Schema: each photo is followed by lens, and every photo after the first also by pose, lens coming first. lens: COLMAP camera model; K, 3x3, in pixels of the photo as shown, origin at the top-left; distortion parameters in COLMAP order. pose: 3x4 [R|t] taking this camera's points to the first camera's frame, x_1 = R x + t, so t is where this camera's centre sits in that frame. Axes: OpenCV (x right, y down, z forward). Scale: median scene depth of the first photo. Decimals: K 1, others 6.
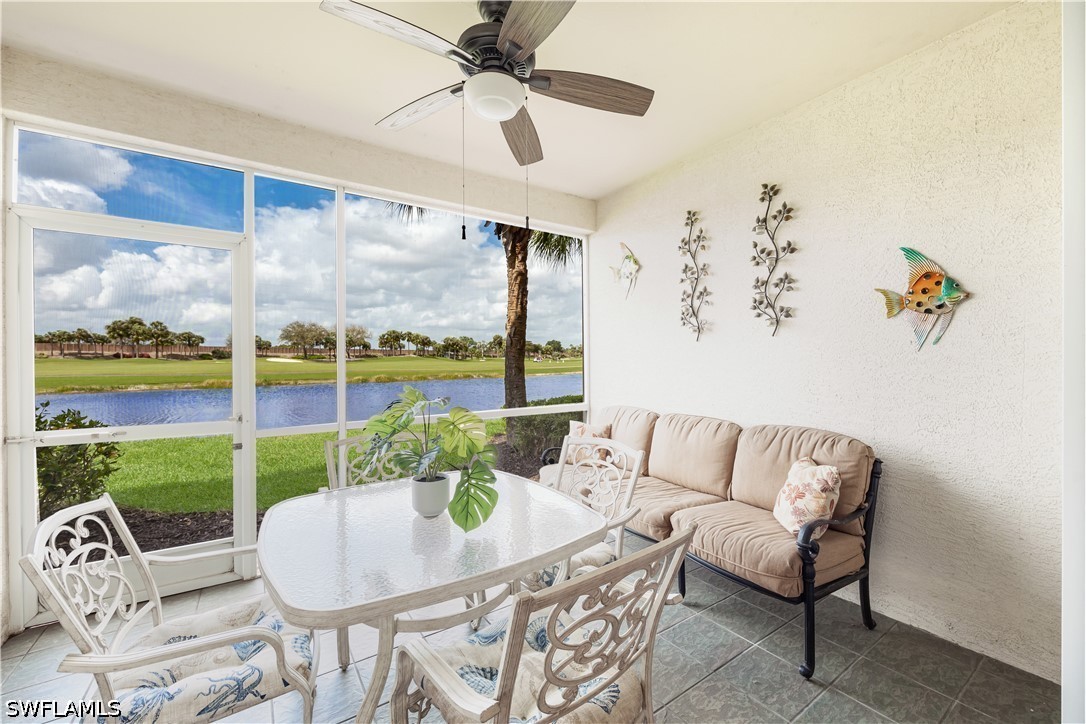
lens RADIAL K [[430.5, 0, 542.7], [0, 430.5, 359.8], [0, 0, 1]] dist [-0.000918, 0.000214]
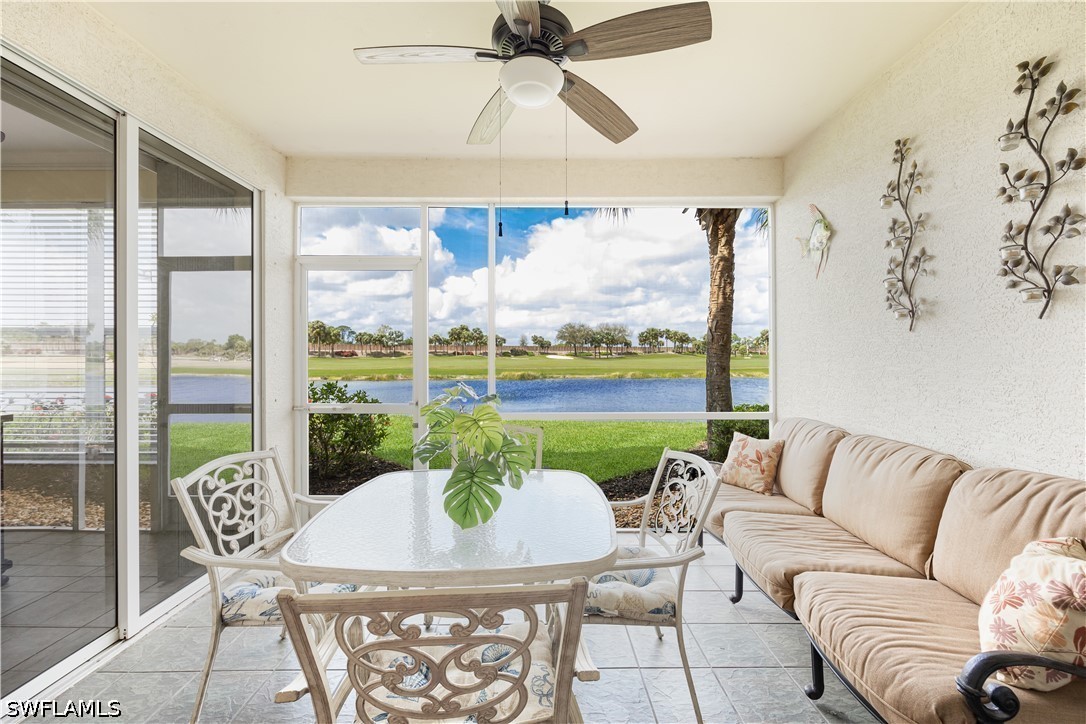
lens RADIAL K [[433.0, 0, 542.1], [0, 433.0, 355.4], [0, 0, 1]] dist [-0.002022, 0.000431]
pose [[0.834893, 0.001159, -0.550411, 0.256759], [-0.003176, 0.999991, -0.002711, -0.001119], [0.550403, 0.004011, 0.834890, 0.123786]]
